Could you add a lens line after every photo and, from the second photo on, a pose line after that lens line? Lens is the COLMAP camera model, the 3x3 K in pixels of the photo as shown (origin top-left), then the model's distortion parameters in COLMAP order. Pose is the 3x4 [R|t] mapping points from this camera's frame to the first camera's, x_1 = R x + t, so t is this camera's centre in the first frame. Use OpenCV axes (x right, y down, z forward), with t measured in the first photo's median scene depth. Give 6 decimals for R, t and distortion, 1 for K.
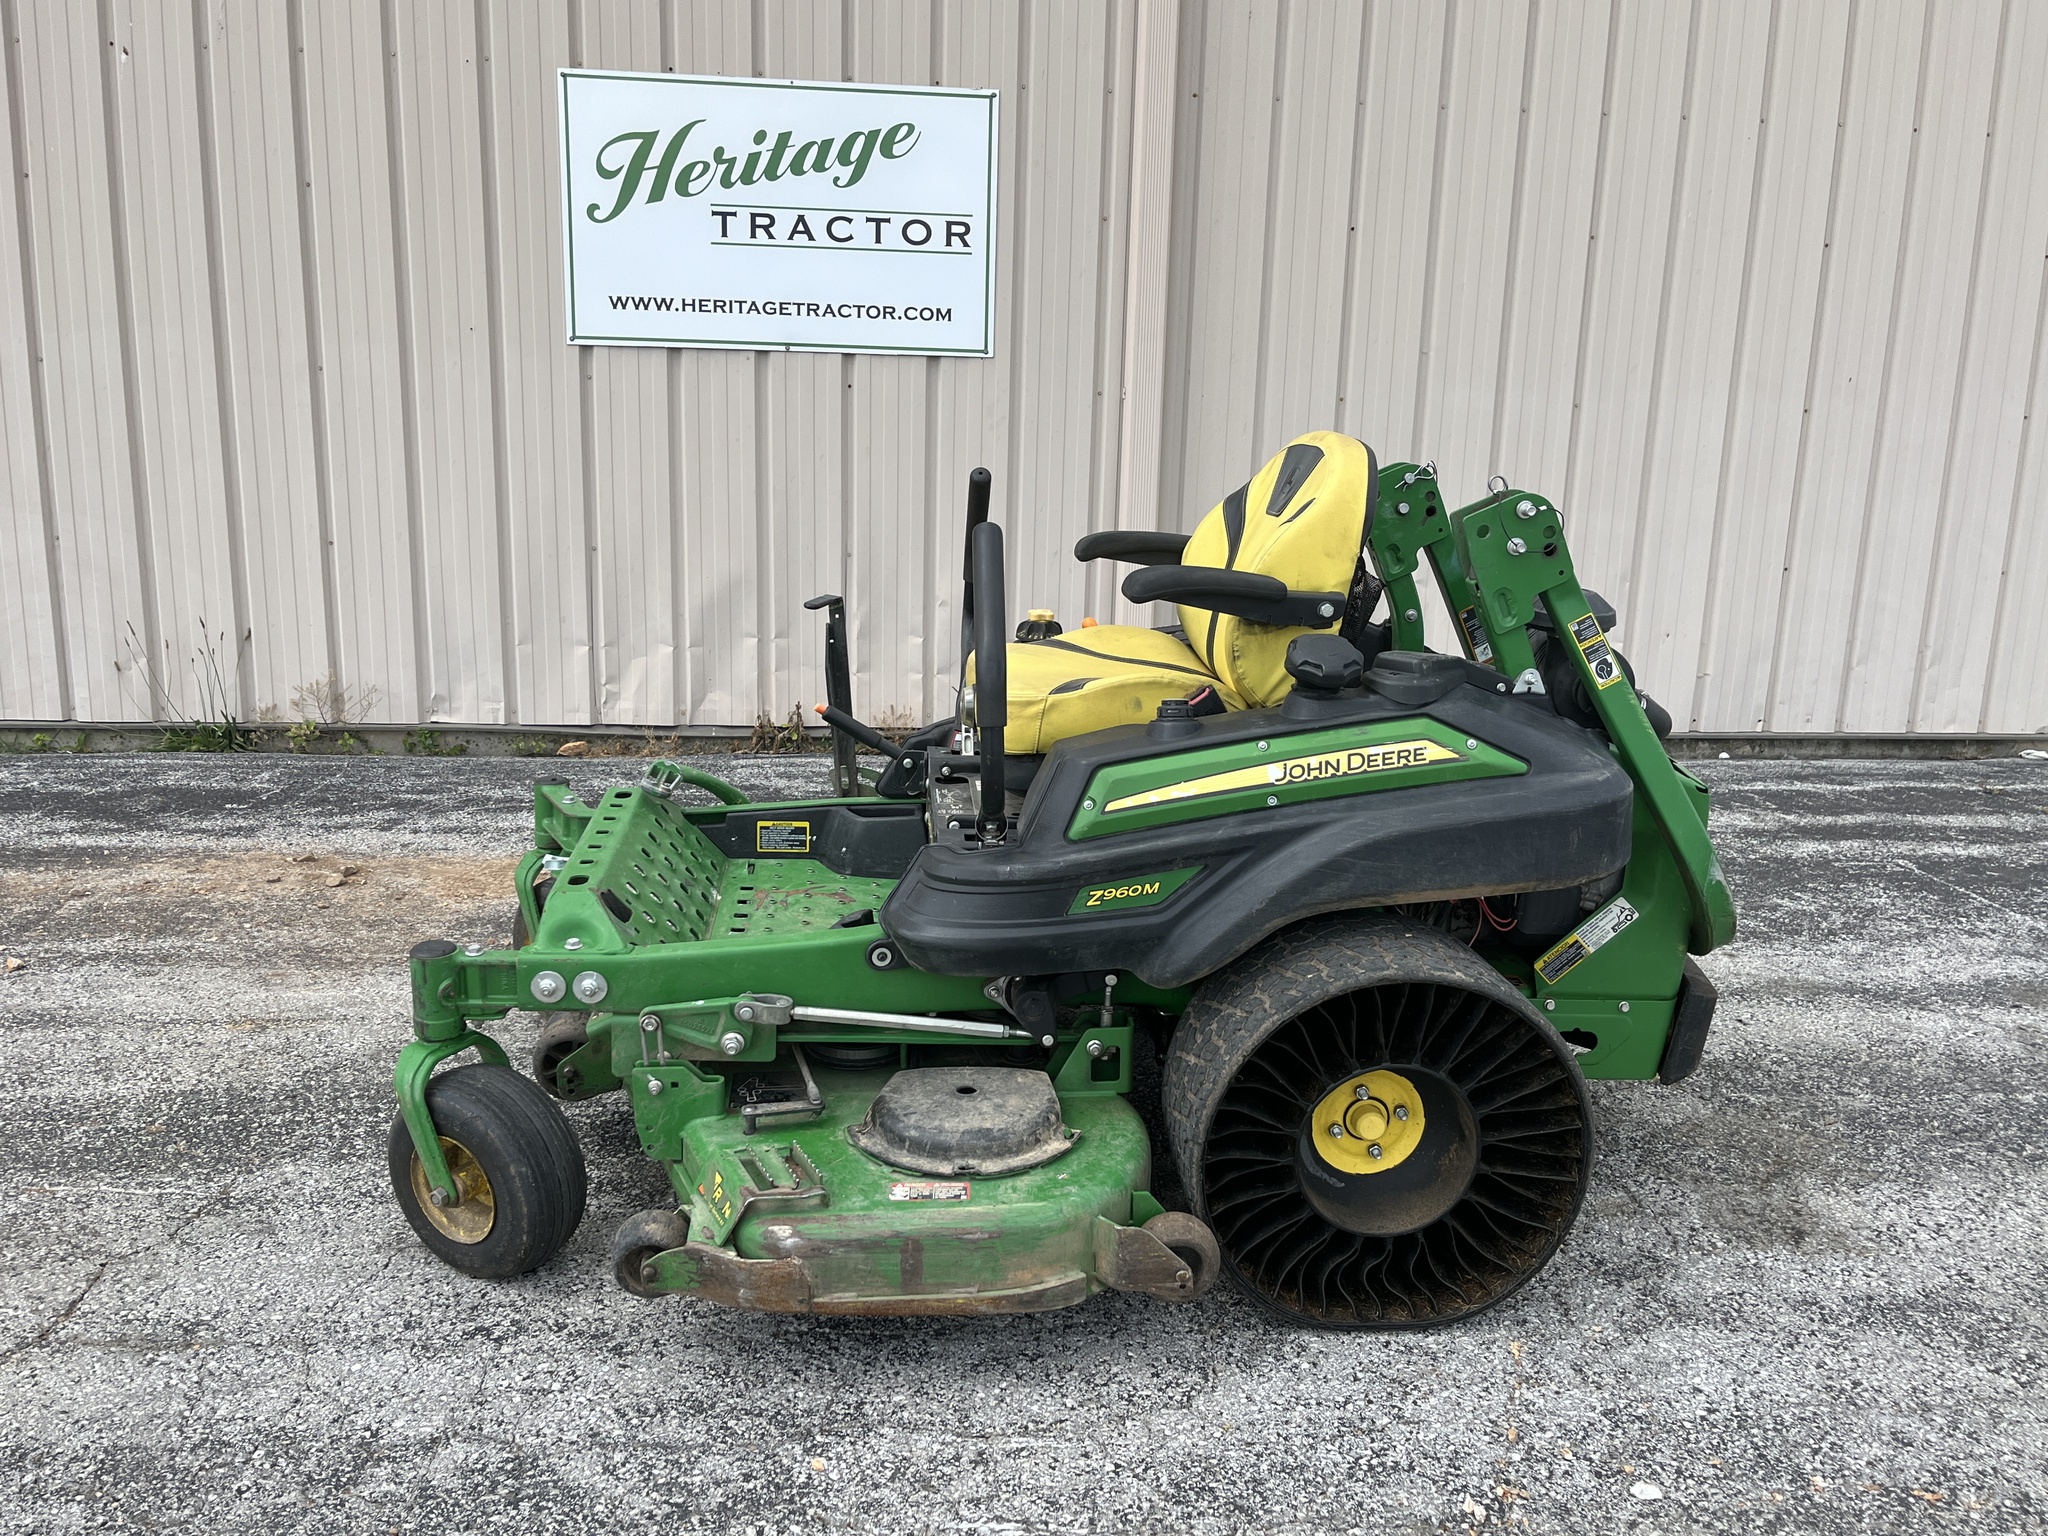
lens RADIAL K [[1651.0, 0, 1028.6], [0, 1651.0, 777.2], [0, 0, 1]] dist [0.063724, -0.089778]
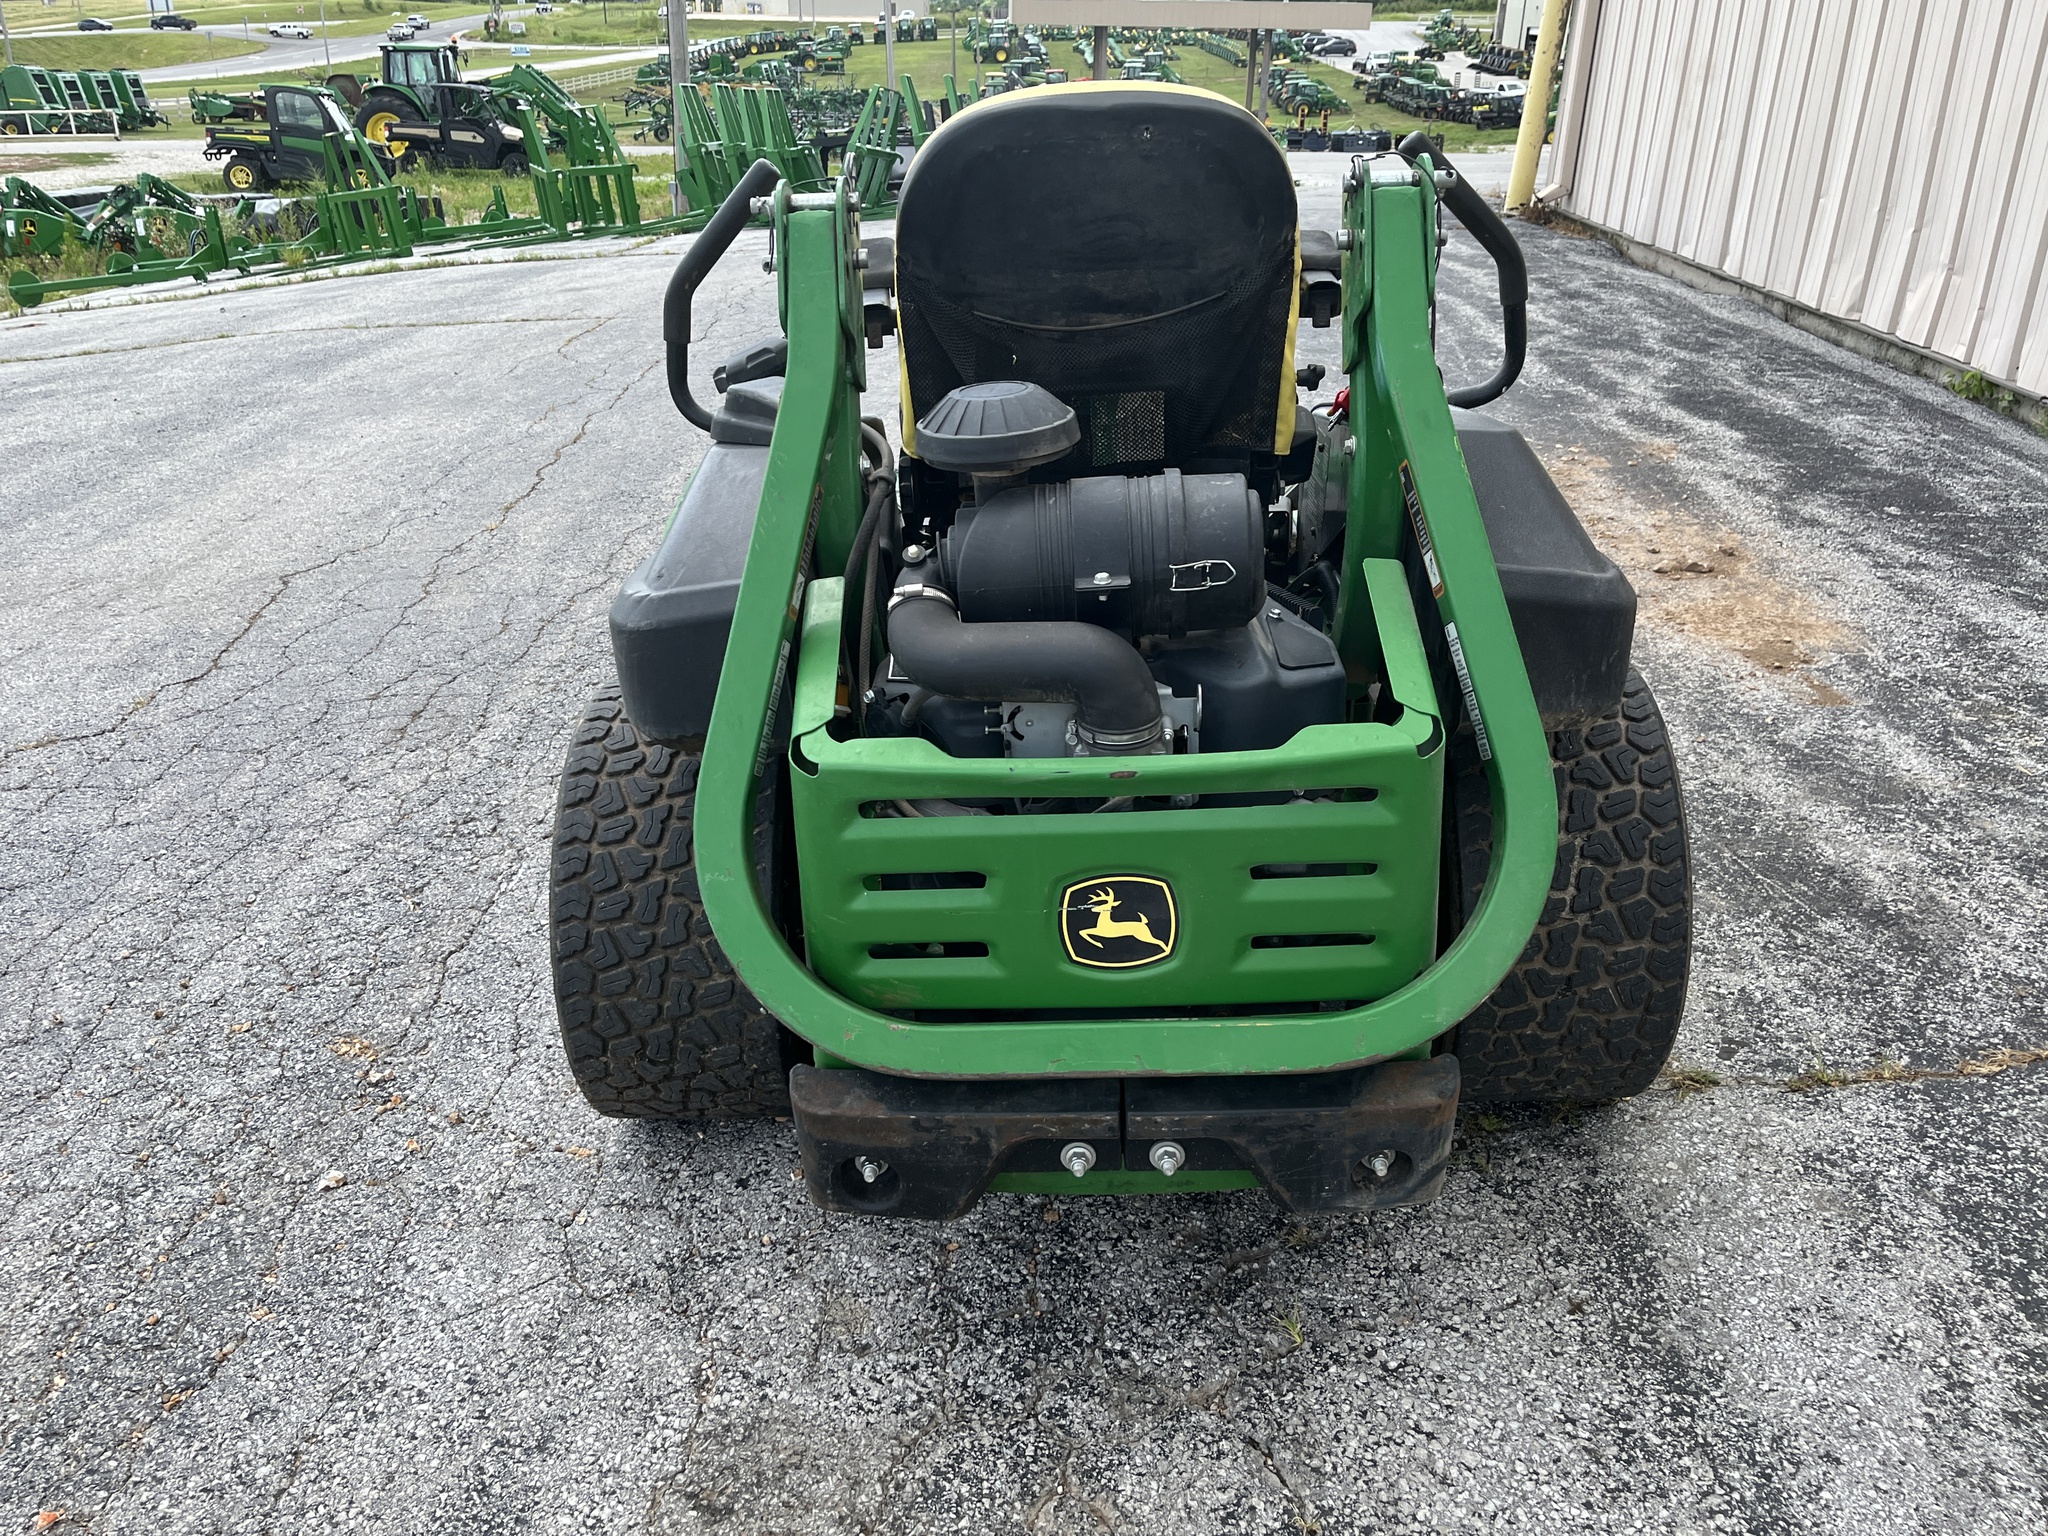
lens RADIAL K [[1654.7, 0, 1020.0], [0, 1654.7, 783.6], [0, 0, 1]] dist [0.071566, -0.109536]
pose [[-0.108405, 0.397199, -0.911308, 0.973160], [-0.219824, 0.884439, 0.411637, -0.248505], [0.969498, 0.244951, -0.008564, 1.143244]]
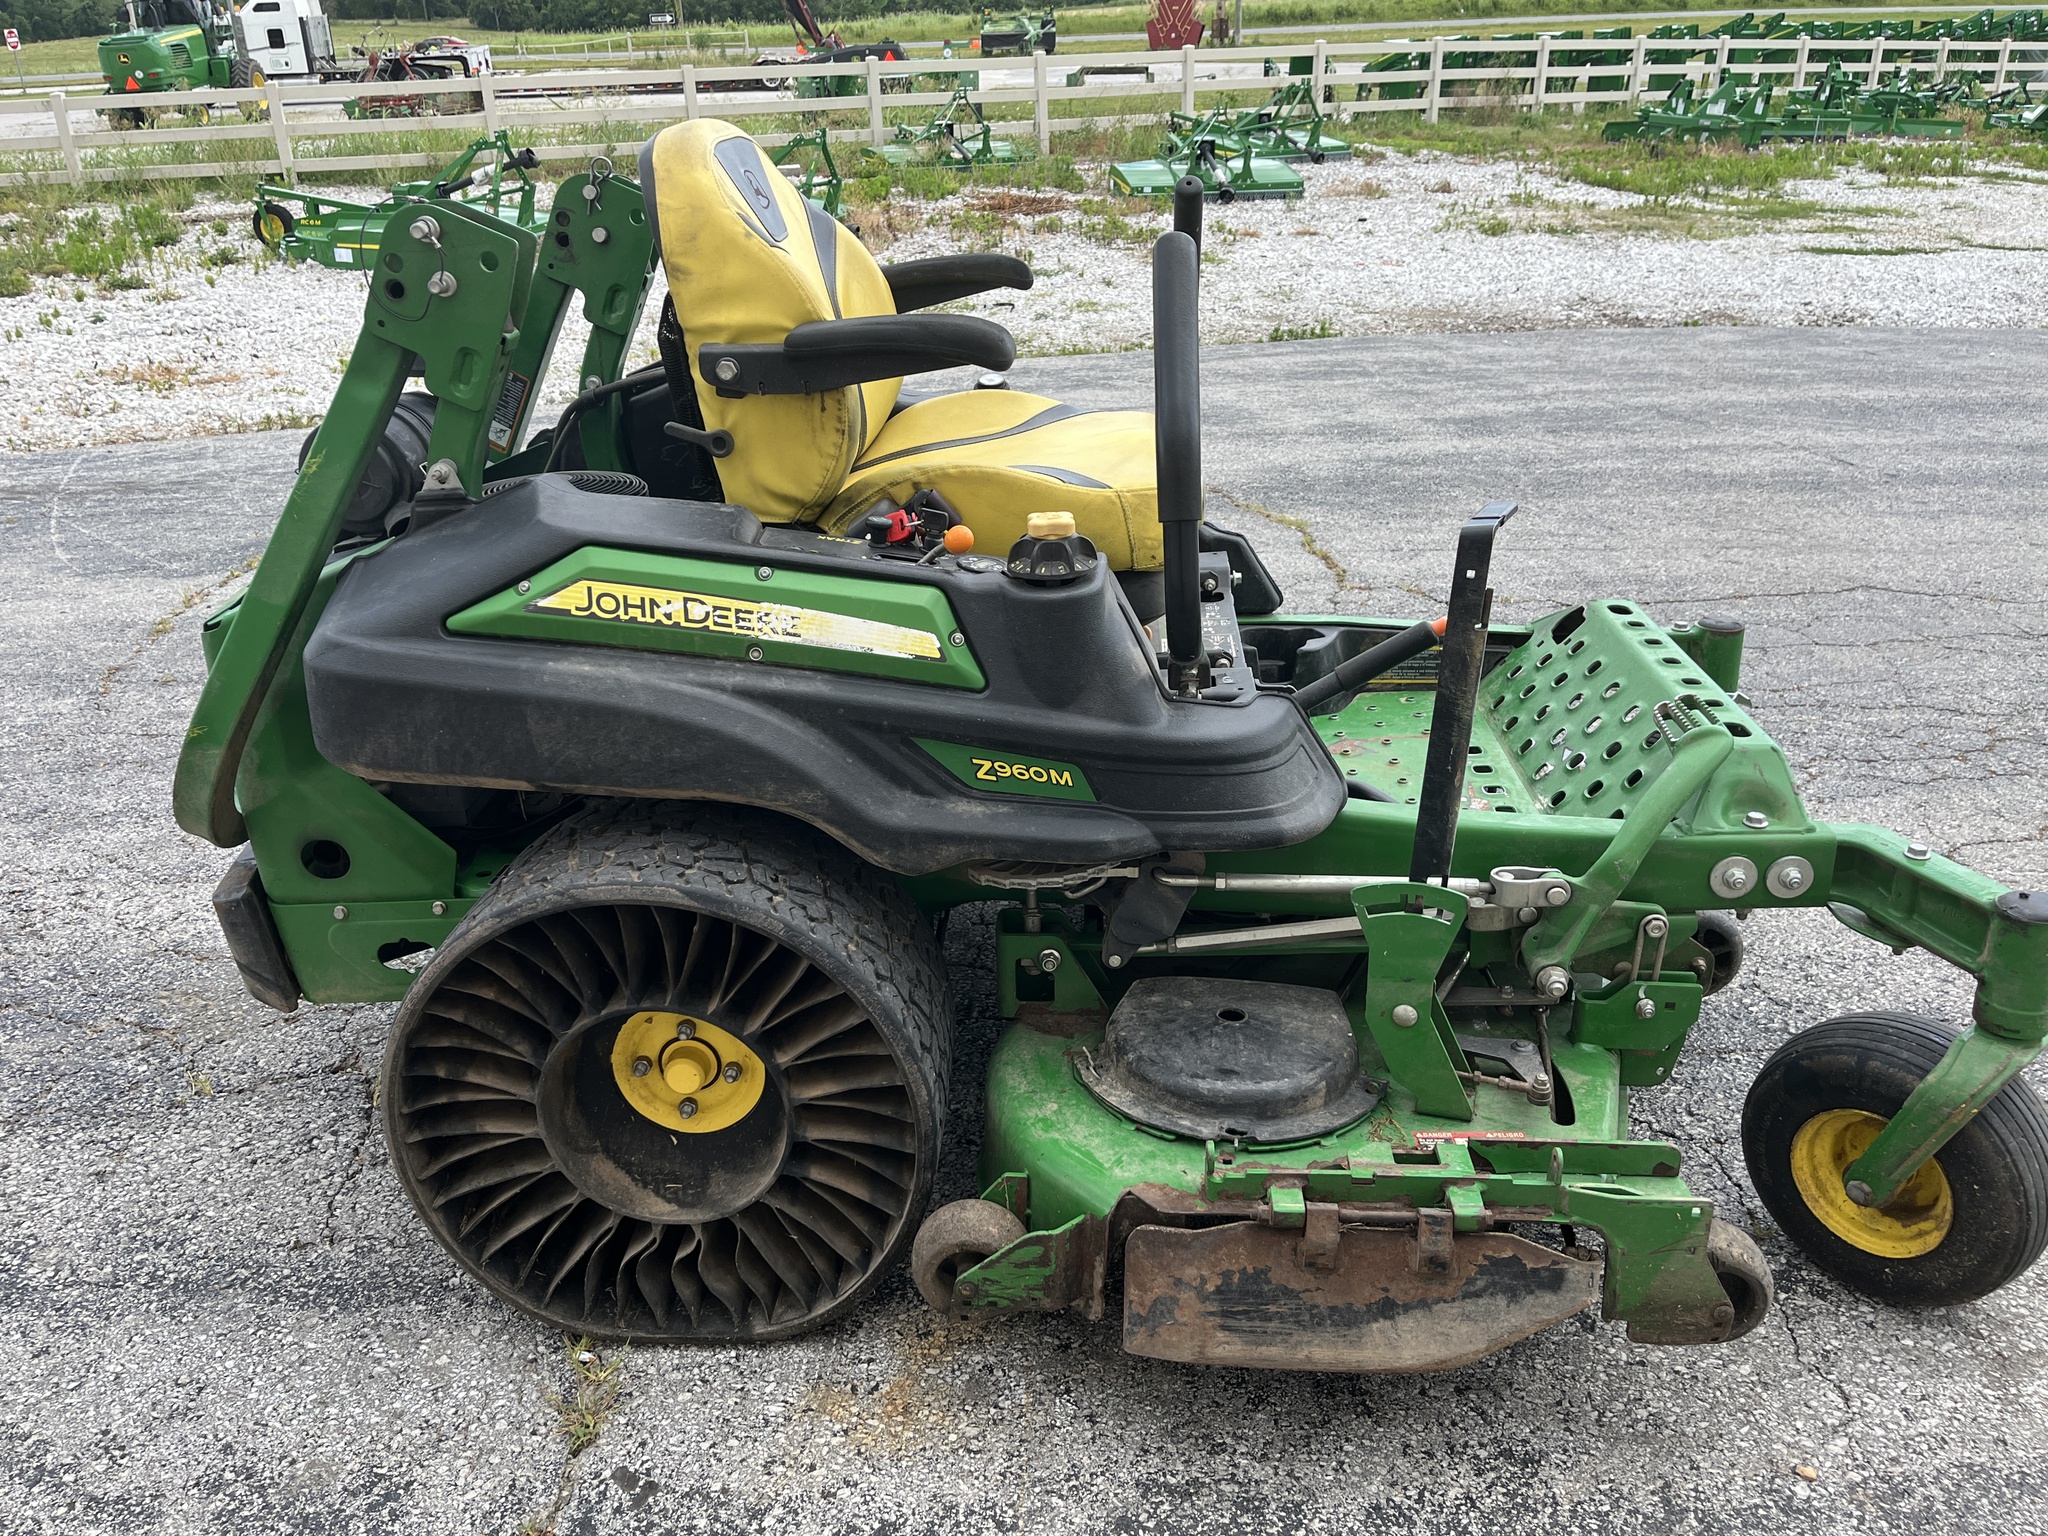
lens RADIAL K [[1654.7, 0, 1017.1], [0, 1654.7, 781.6], [0, 0, 1]] dist [0.071566, -0.109536]
pose [[-0.989617, -0.053719, 0.133317, -0.069722], [0.040246, 0.786863, 0.615814, -0.457451], [-0.137983, 0.614785, -0.776531, 1.872374]]
